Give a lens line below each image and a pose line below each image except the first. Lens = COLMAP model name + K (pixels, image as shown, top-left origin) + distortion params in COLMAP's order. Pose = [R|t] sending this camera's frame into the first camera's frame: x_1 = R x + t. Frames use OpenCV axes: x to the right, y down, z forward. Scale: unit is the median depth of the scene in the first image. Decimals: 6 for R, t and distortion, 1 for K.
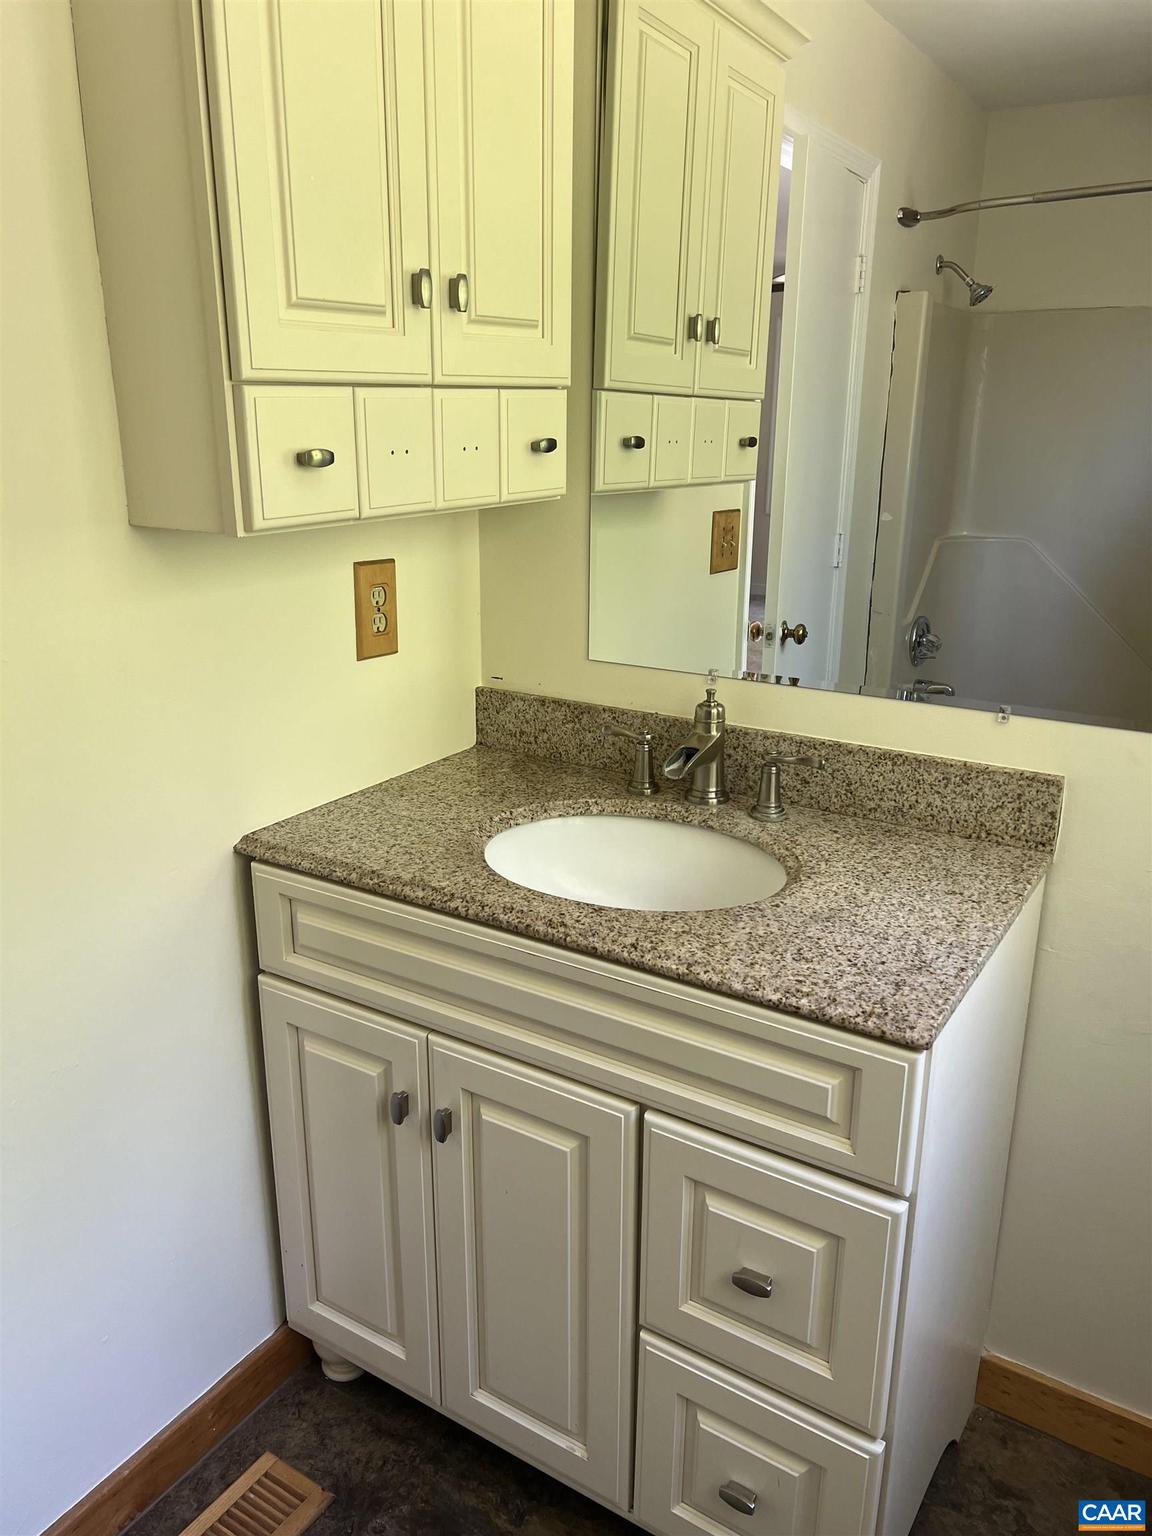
lens RADIAL K [[1153.4, 0, 576.0], [0, 1153.4, 768.0], [0, 0, 1]] dist [0.072536, -0.087741]
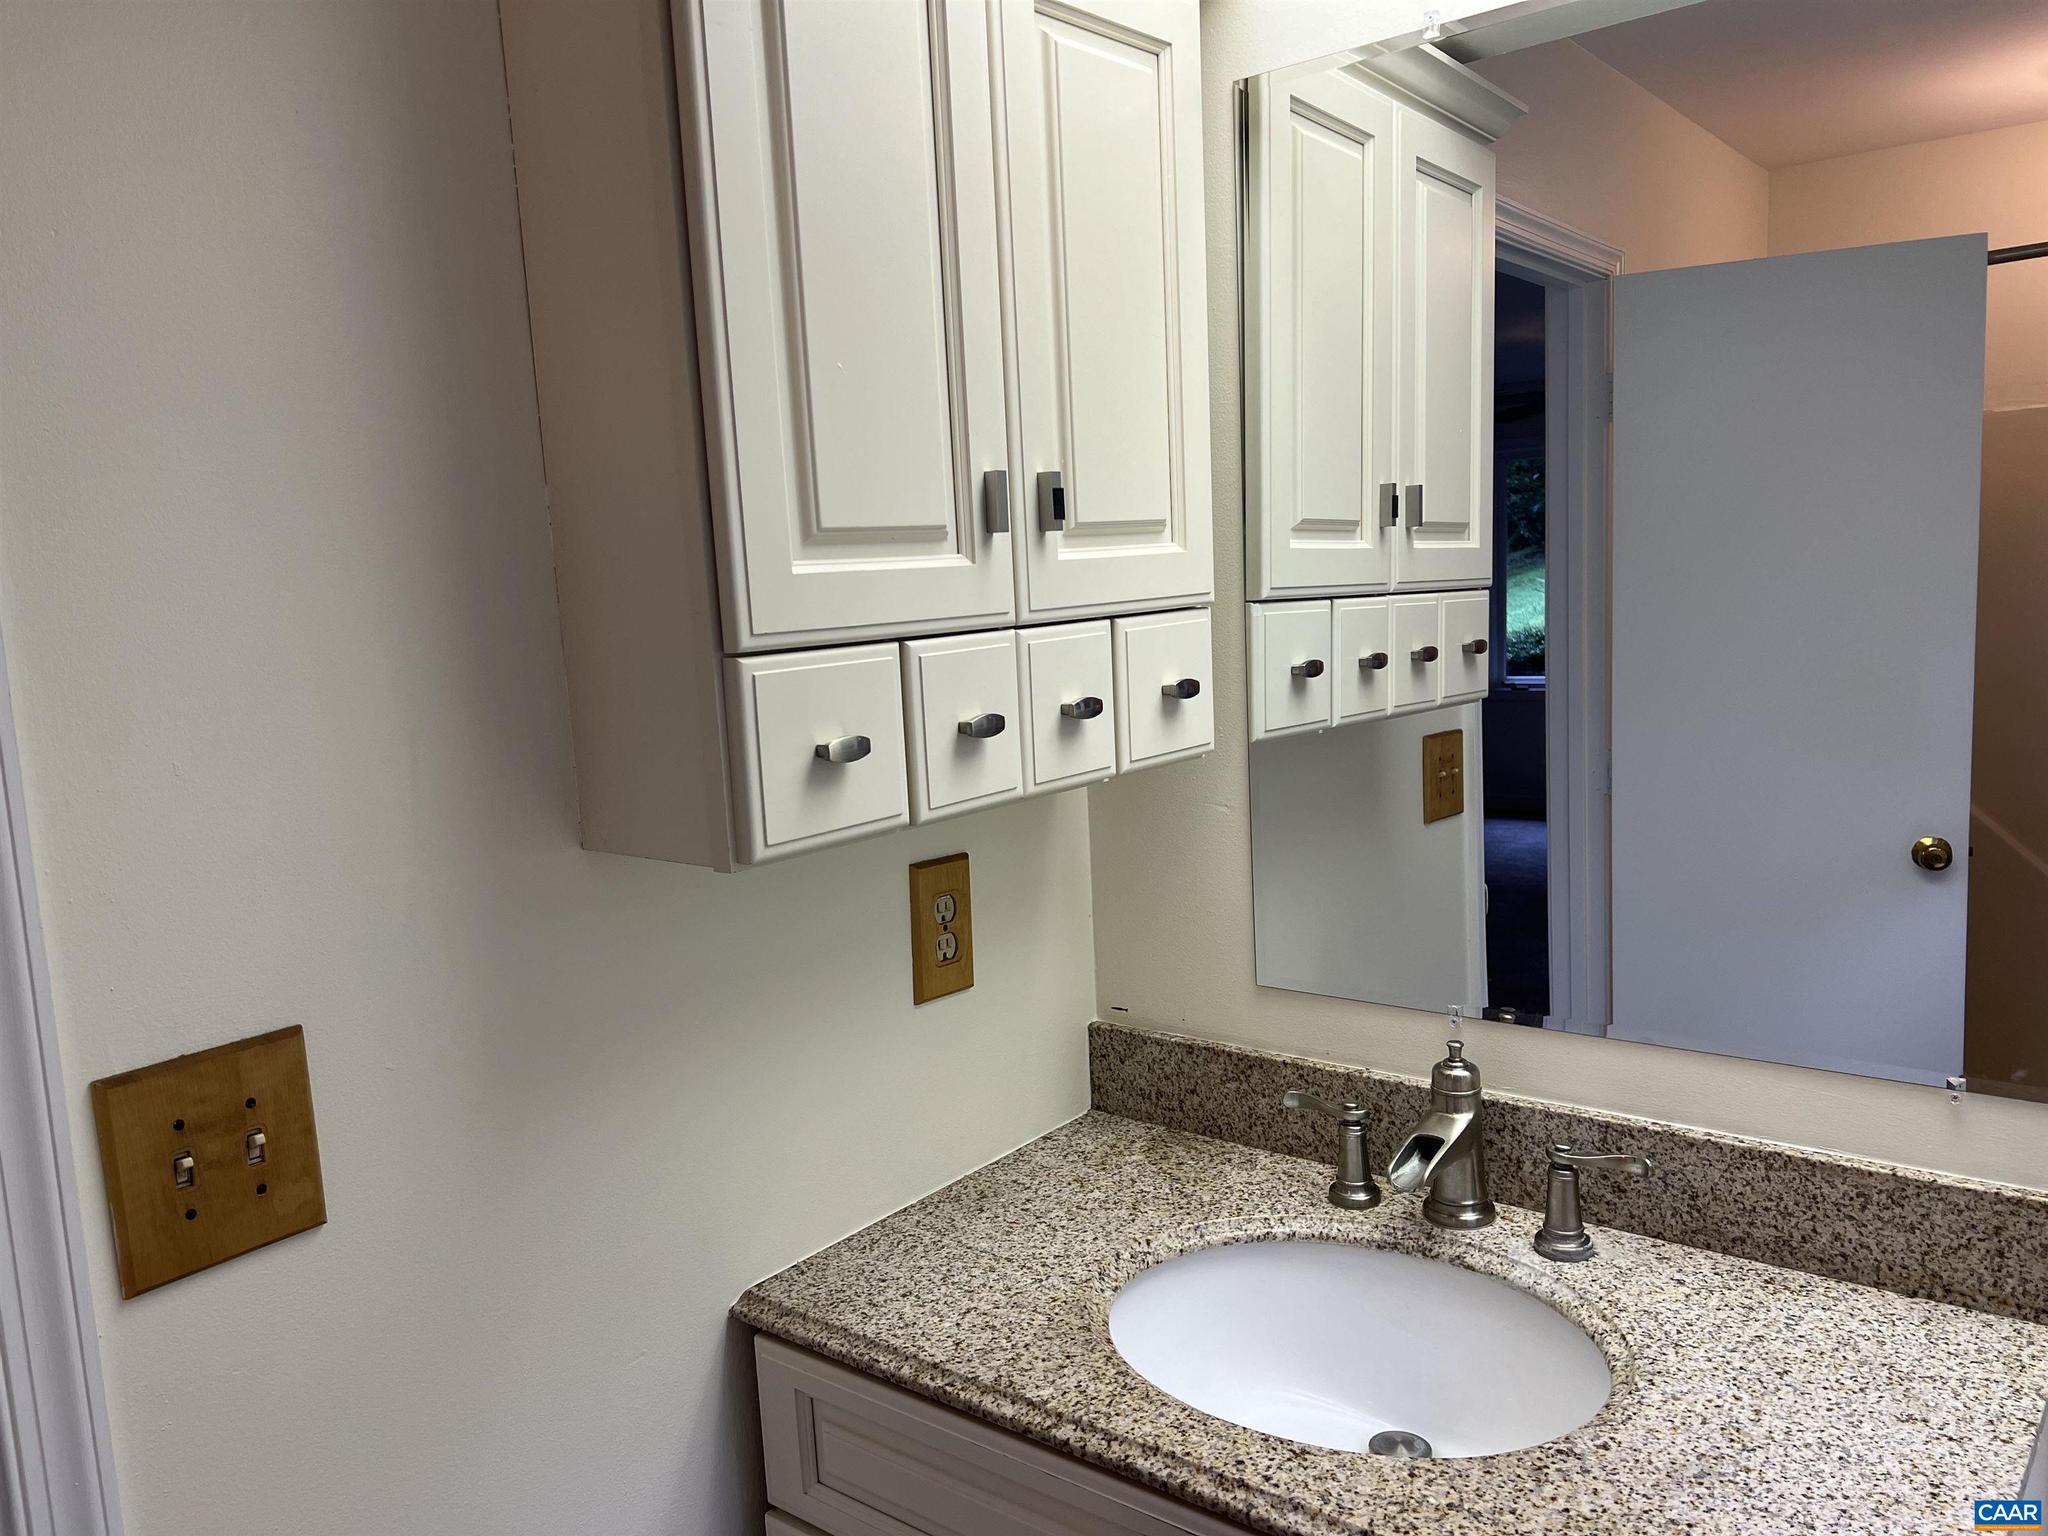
lens RADIAL K [[1520.4, 0, 1022.3], [0, 1520.4, 753.4], [0, 0, 1]] dist [0.035014, -0.042166]
pose [[0.991262, -0.037933, -0.126339, -0.008723], [0.015693, 0.984870, -0.172581, -0.091824], [0.130974, 0.169091, 0.976859, 0.123389]]
